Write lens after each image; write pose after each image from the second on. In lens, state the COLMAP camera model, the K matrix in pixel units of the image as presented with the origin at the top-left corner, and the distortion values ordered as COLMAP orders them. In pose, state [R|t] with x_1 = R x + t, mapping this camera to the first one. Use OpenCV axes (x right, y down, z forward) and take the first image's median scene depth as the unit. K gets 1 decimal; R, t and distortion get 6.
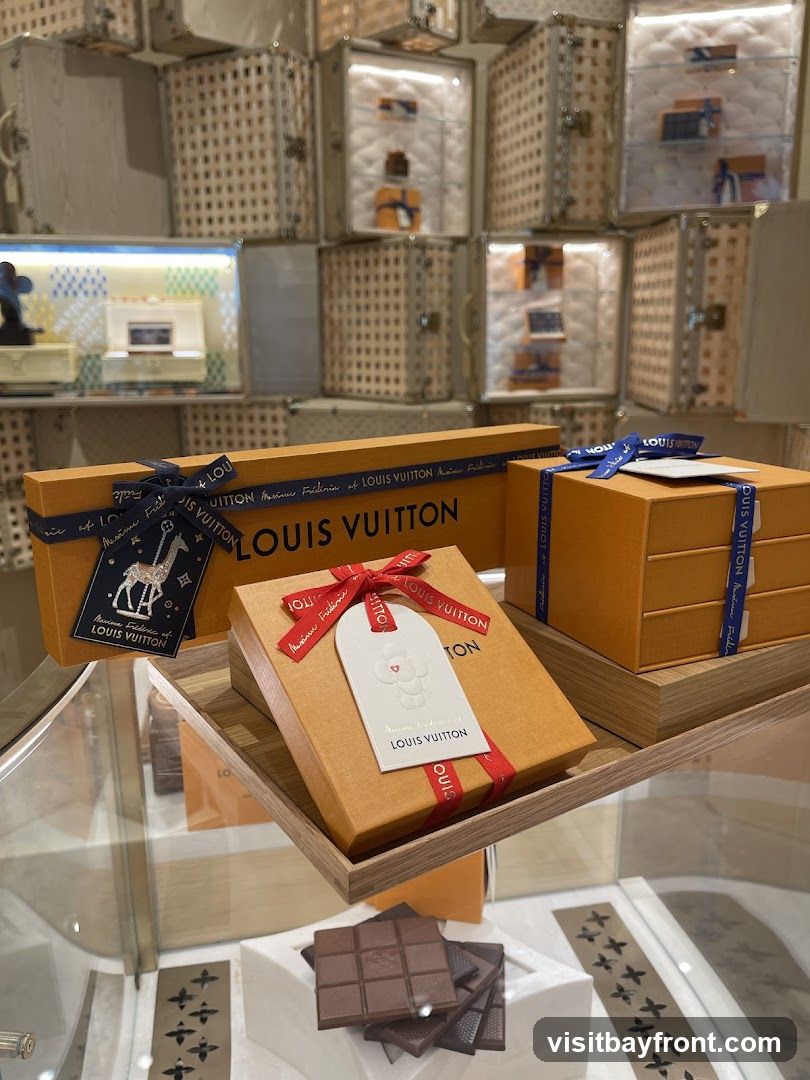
lens RADIAL K [[835.9, 0, 402.7], [0, 835.9, 556.0], [0, 0, 1]] dist [0.050491, -0.066694]
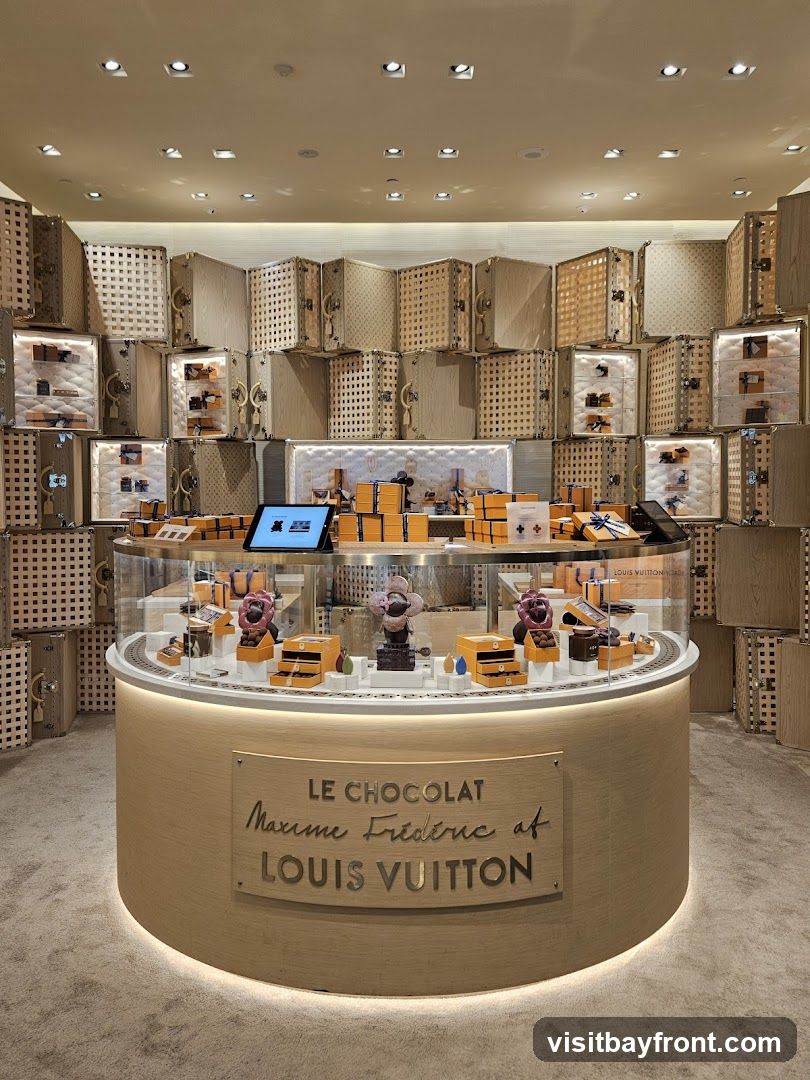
lens RADIAL K [[835.9, 0, 408.4], [0, 835.9, 535.5], [0, 0, 1]] dist [0.050491, -0.066694]
pose [[0.976541, 0.015404, -0.214778, -0.012856], [-0.059923, 0.977478, -0.202349, 0.253859], [0.206824, 0.210473, 0.955471, -0.873168]]
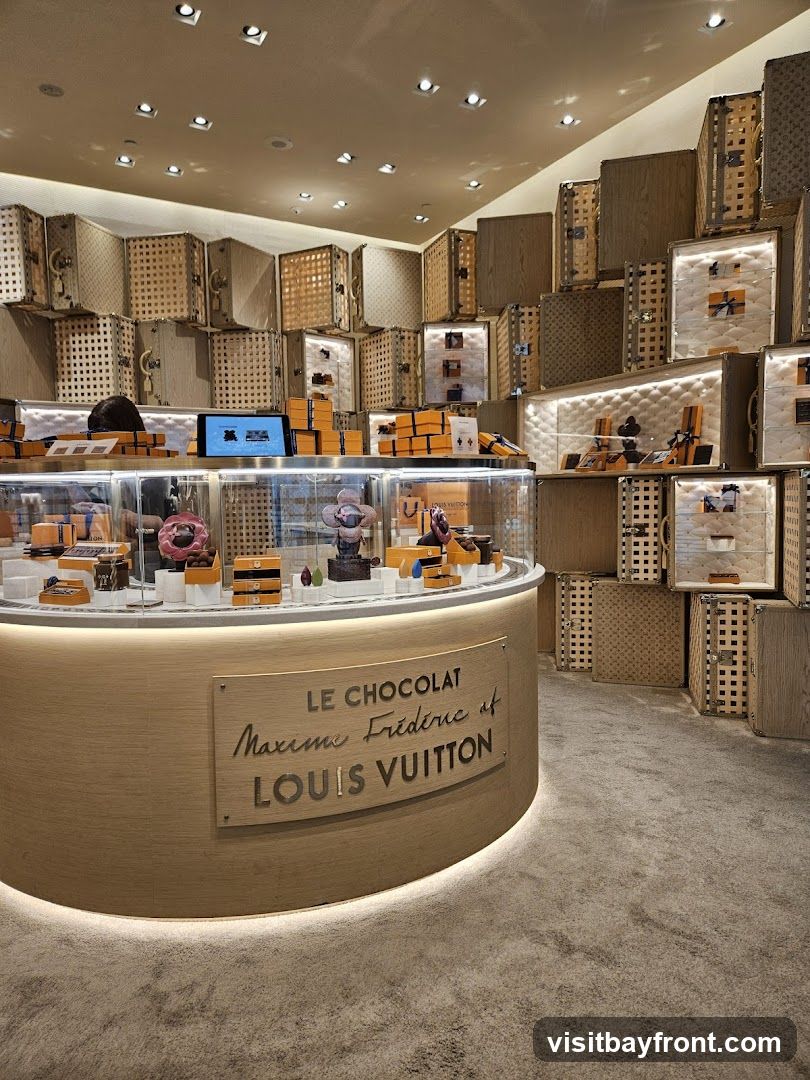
lens RADIAL K [[706.5, 0, 396.4], [0, 706.5, 548.8], [0, 0, 1]] dist [0.031037, -0.030865]
pose [[0.959856, -0.031437, 0.278726, -0.362813], [0.081882, 0.981820, -0.171243, 0.312384], [-0.268275, 0.187191, 0.944980, -0.744270]]
